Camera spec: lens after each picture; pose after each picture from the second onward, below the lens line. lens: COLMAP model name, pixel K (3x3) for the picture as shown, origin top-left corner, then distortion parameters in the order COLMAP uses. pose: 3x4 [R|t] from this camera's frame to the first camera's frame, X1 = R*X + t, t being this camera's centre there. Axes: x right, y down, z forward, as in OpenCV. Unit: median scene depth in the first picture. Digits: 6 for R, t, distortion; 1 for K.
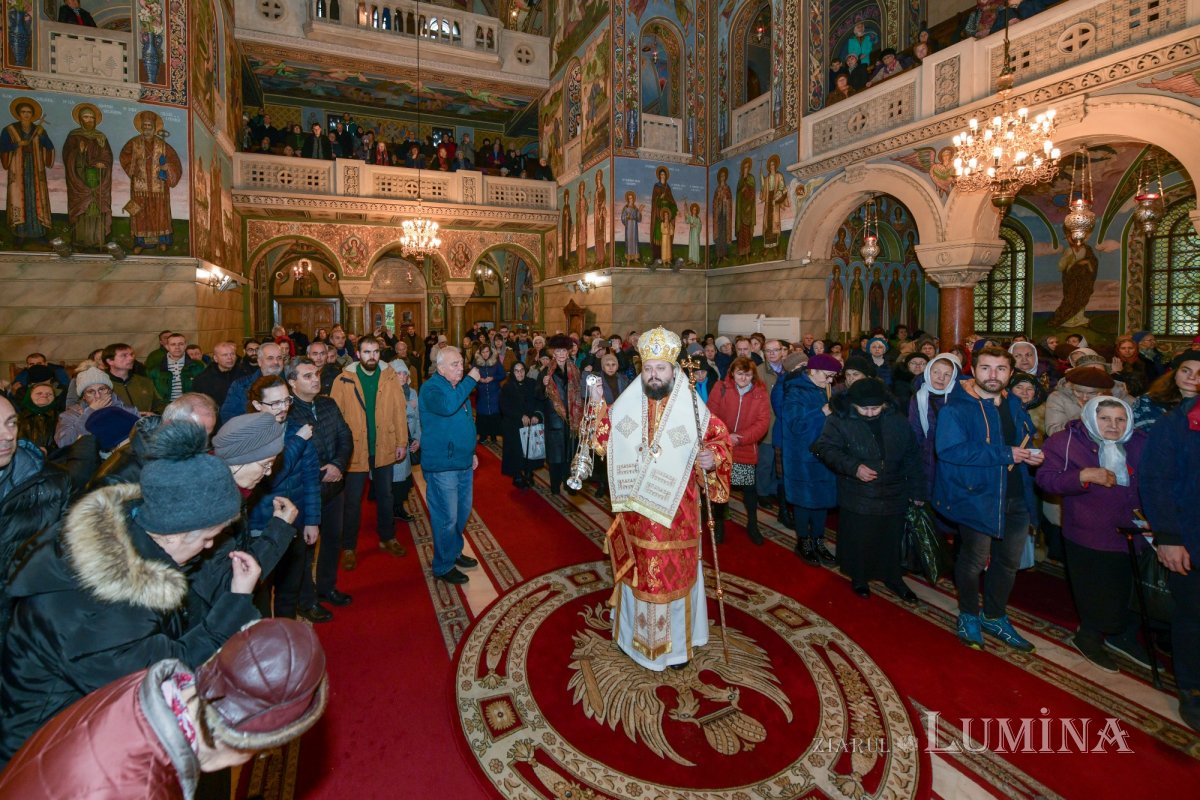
lens RADIAL K [[549.7, 0, 528.7], [0, 549.7, 349.1], [0, 0, 1]] dist [-0.009134, -0.001271]
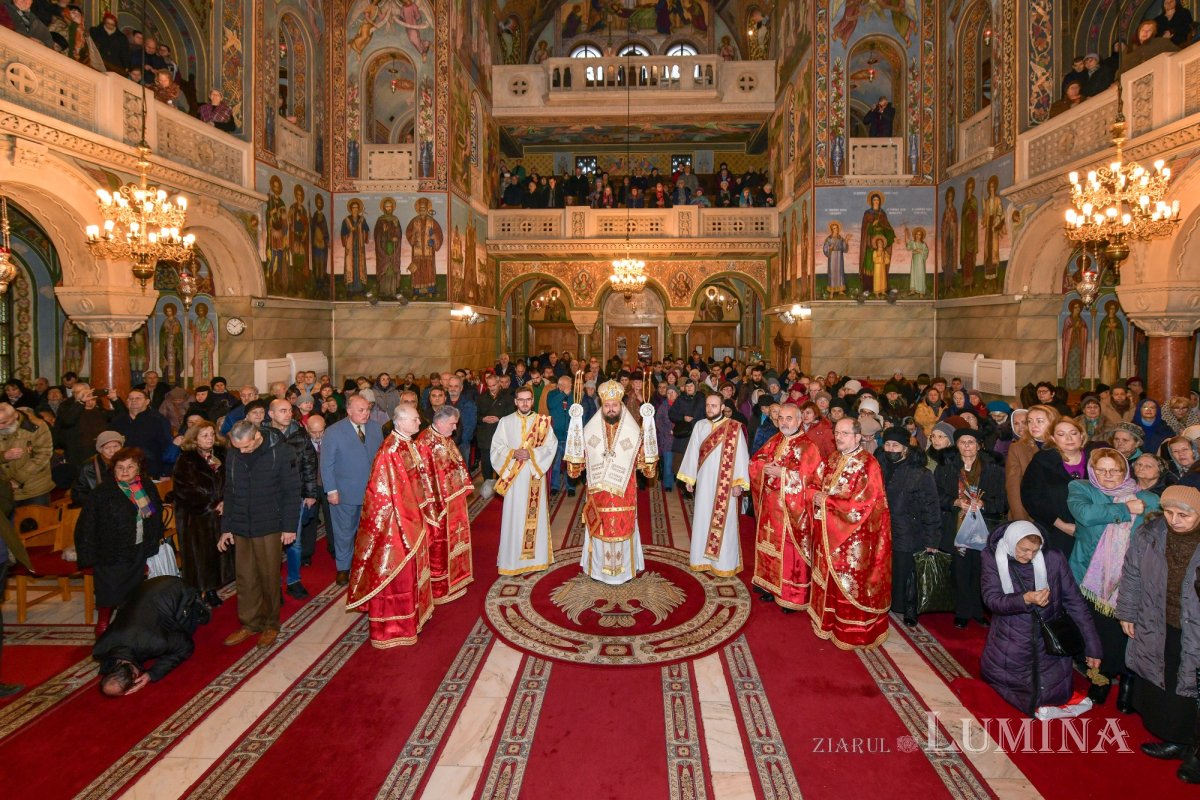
lens RADIAL K [[677.6, 0, 563.0], [0, 677.6, 366.4], [0, 0, 1]] dist [-0.007080, -0.002163]
pose [[0.885348, 0.037877, -0.463384, 0.319248], [-0.034340, 0.999281, 0.016071, -0.036443], [0.463659, 0.001684, 0.886012, -0.264987]]
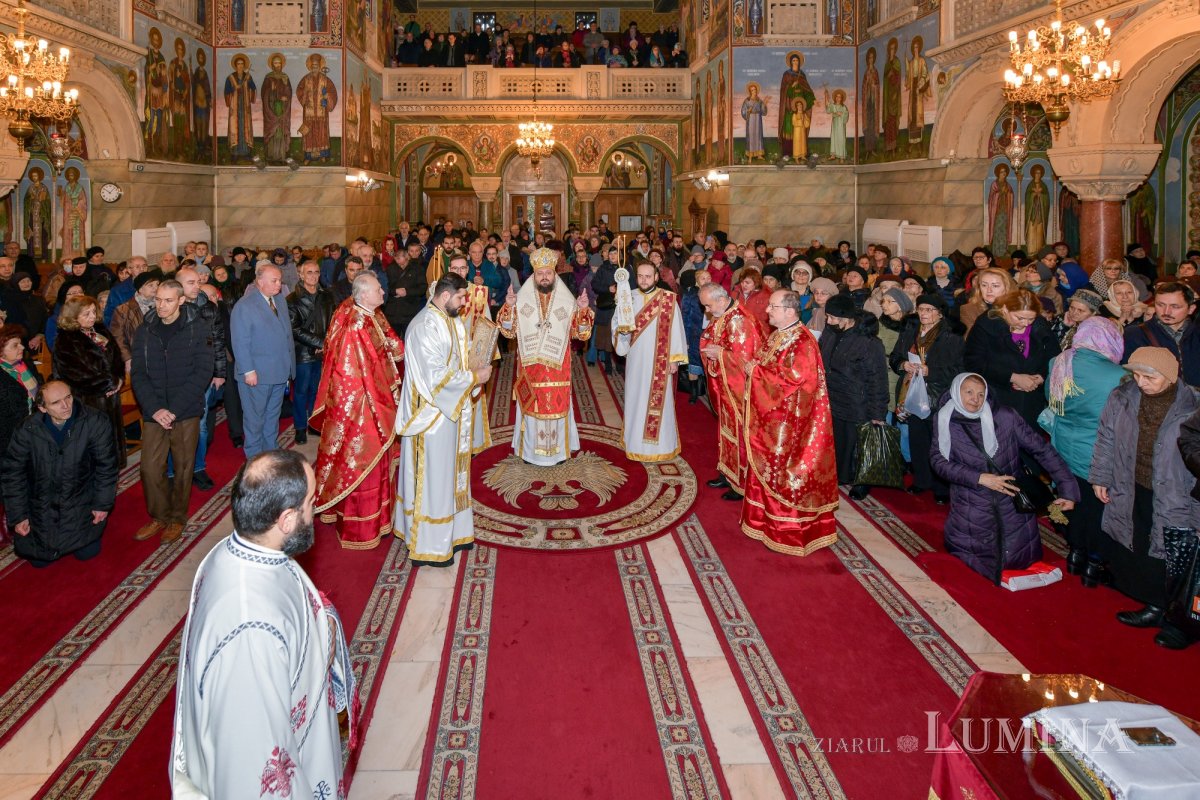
lens RADIAL K [[724.3, 0, 482.3], [0, 724.3, 233.7], [0, 0, 1]] dist [-0.008843, 0.000060]
pose [[0.910551, 0.030888, -0.412242, 0.276382], [-0.030913, 0.999500, 0.006609, -0.028487], [0.412240, 0.006726, 0.911050, -0.284082]]
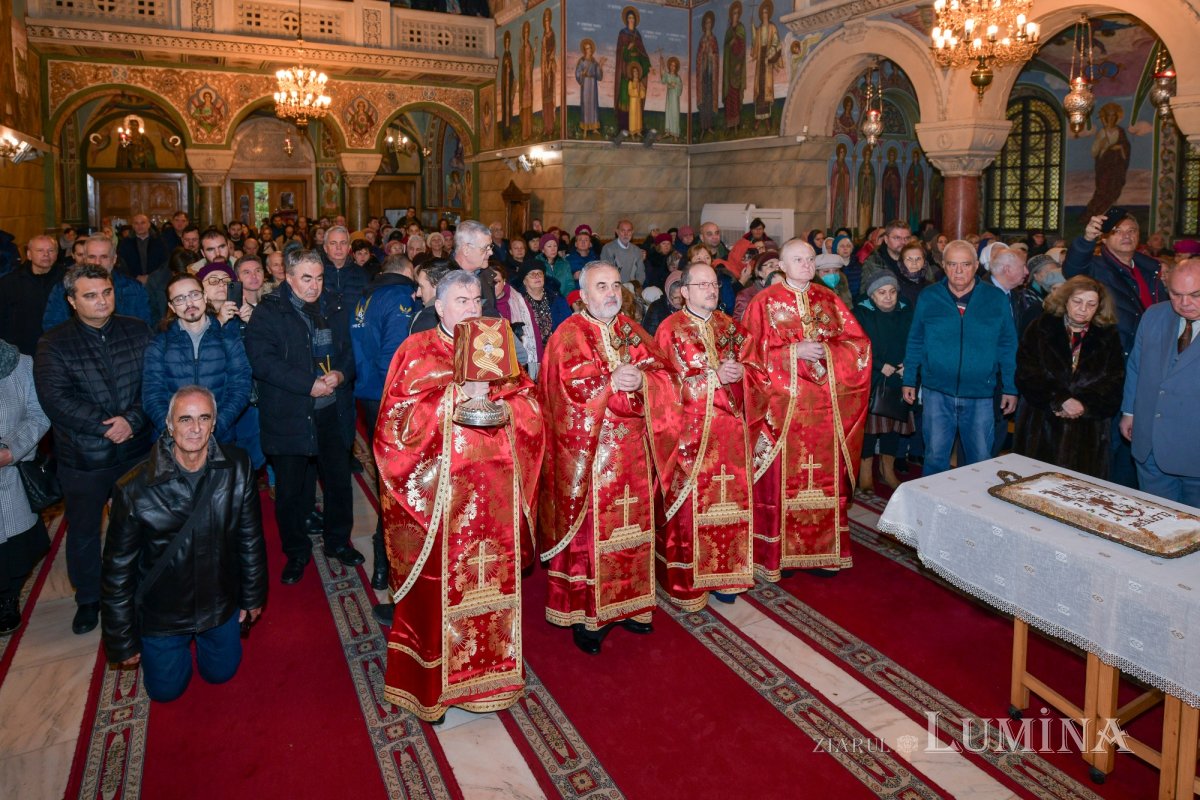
lens RADIAL K [[825.6, 0, 580.2], [0, 825.6, 282.4], [0, 0, 1]] dist [-0.004814, -0.003893]
pose [[0.993425, 0.001460, 0.114474, 0.044664], [-0.006075, 0.999182, 0.039975, 0.002305], [-0.114322, -0.040408, 0.992622, -0.140780]]
